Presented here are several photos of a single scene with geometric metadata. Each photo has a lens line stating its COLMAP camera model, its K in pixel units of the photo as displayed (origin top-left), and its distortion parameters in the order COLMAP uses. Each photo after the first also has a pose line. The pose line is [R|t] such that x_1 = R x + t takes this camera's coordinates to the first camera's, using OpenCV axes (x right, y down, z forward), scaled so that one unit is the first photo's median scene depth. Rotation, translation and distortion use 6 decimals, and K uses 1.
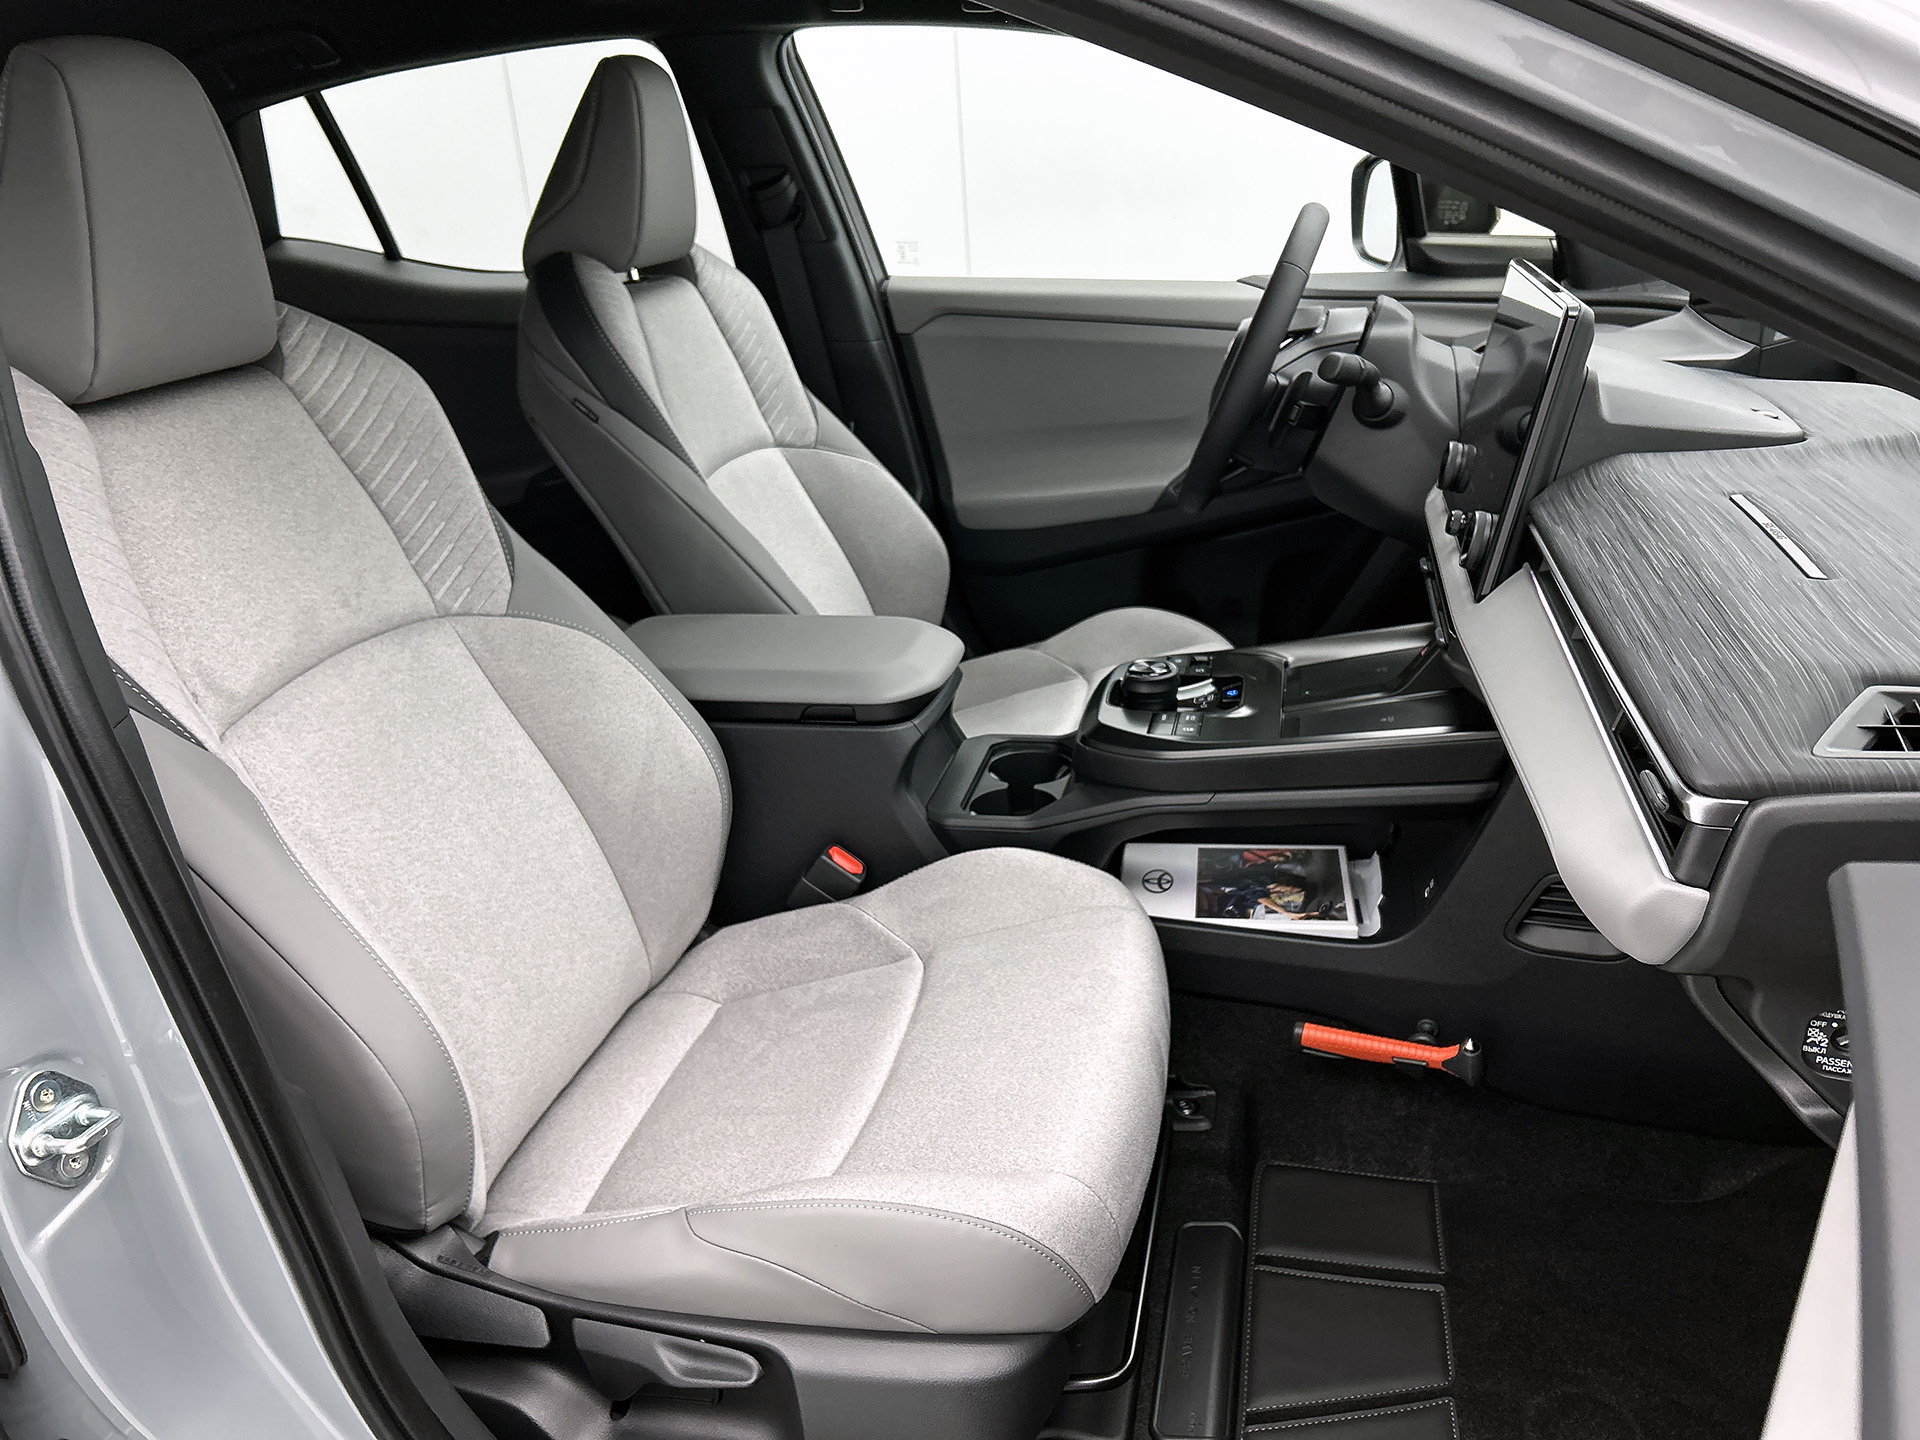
lens RADIAL K [[1462.3, 0, 969.7], [0, 1462.3, 730.5], [0, 0, 1]] dist [0.068388, -0.042954]
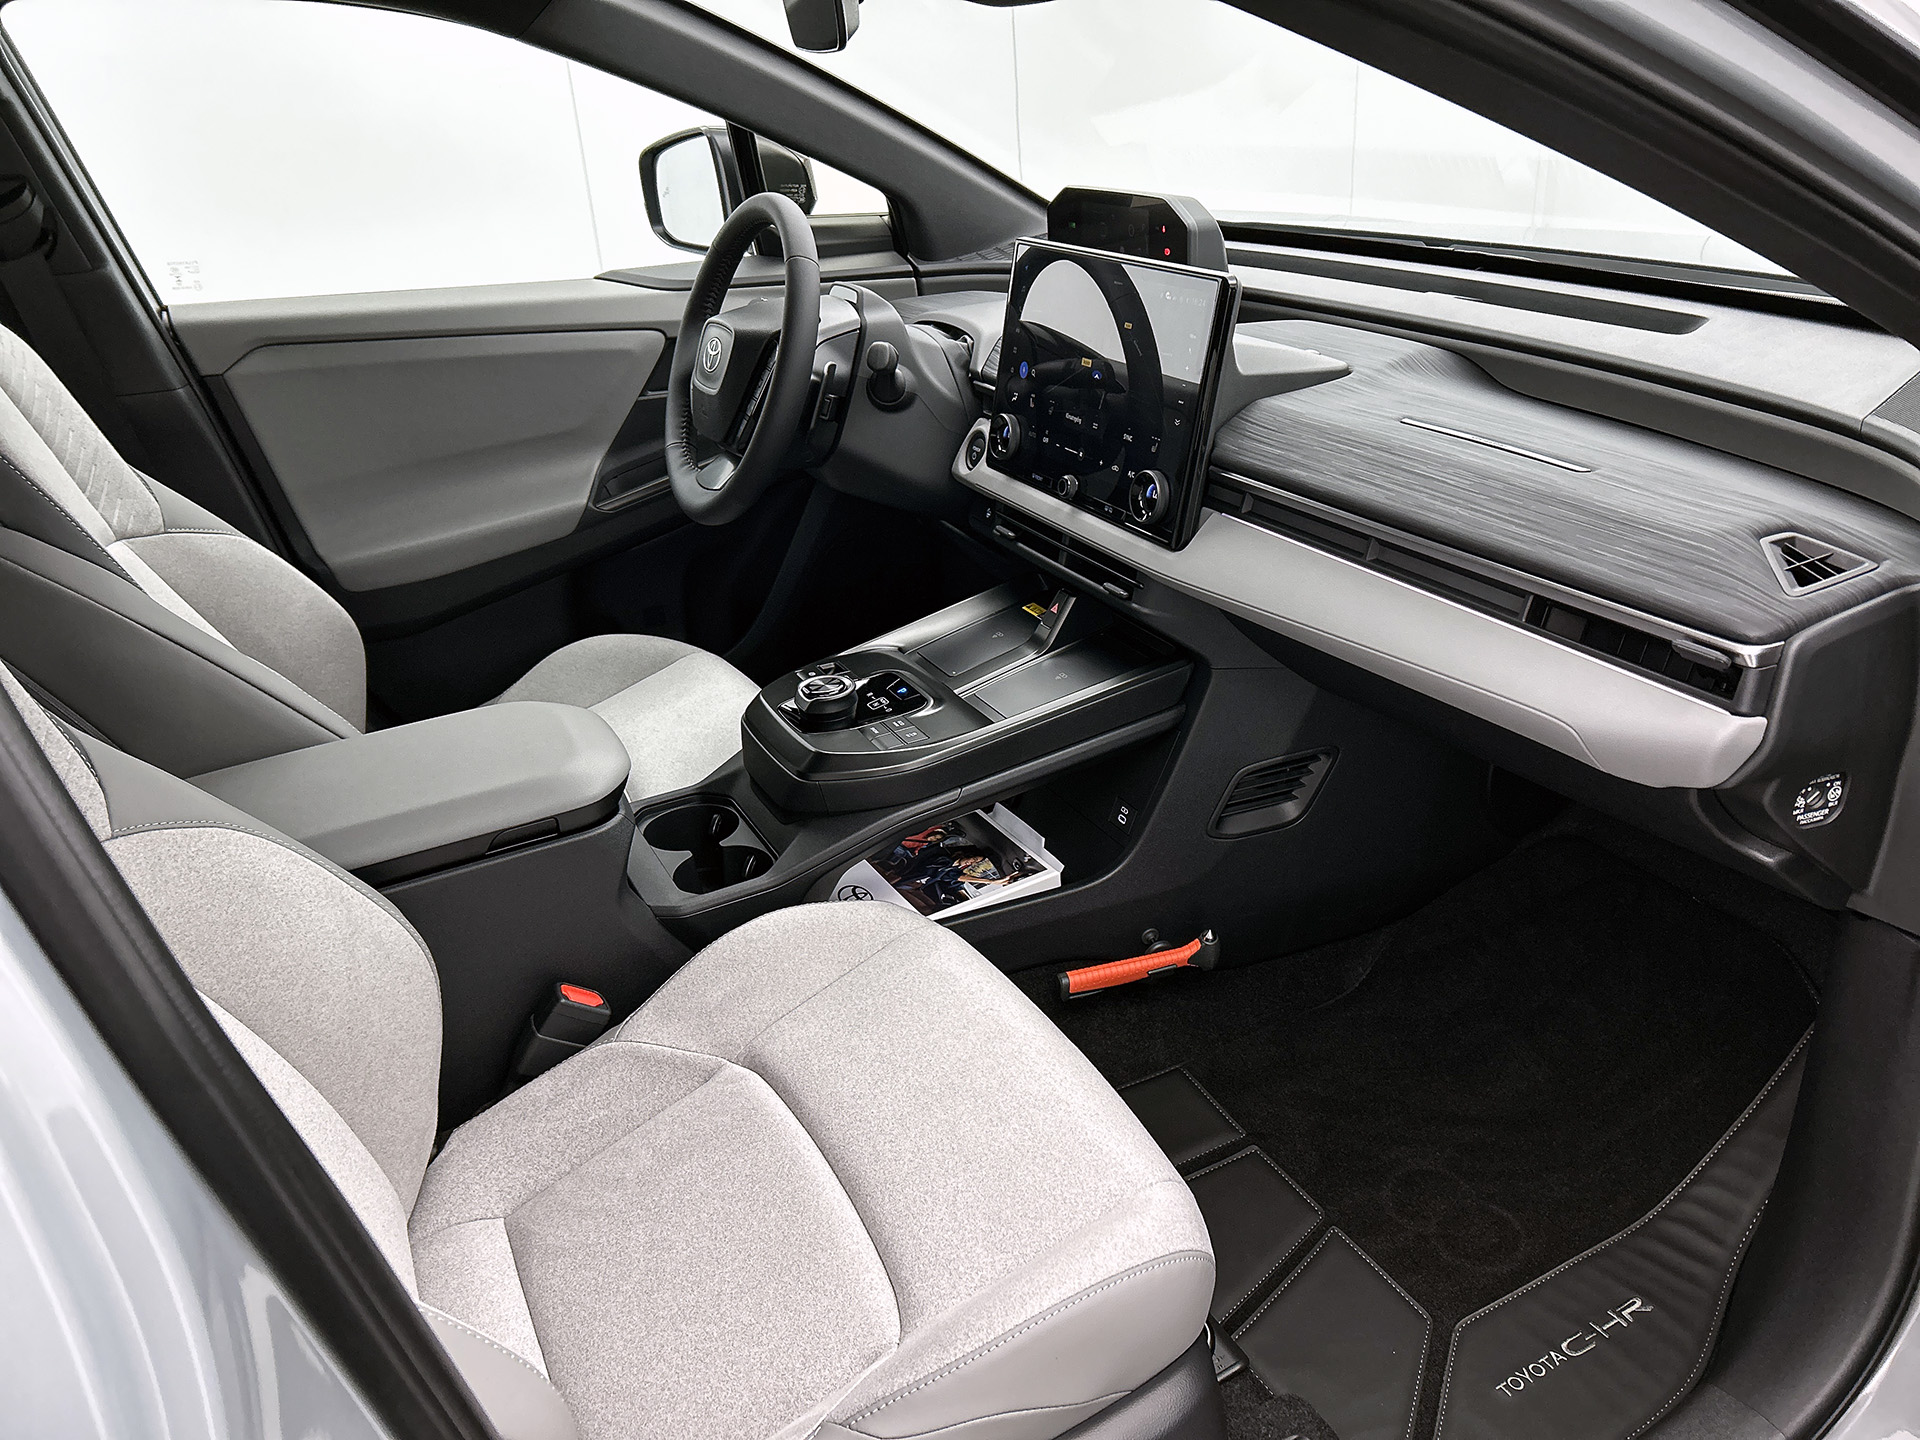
lens RADIAL K [[1462.3, 0, 974.1], [0, 1462.3, 714.5], [0, 0, 1]] dist [0.068388, -0.042954]
pose [[0.772183, -0.260614, 0.579494, -0.363251], [0.256200, 0.962295, 0.091380, -0.087296], [-0.581459, 0.077904, 0.809838, 0.165685]]
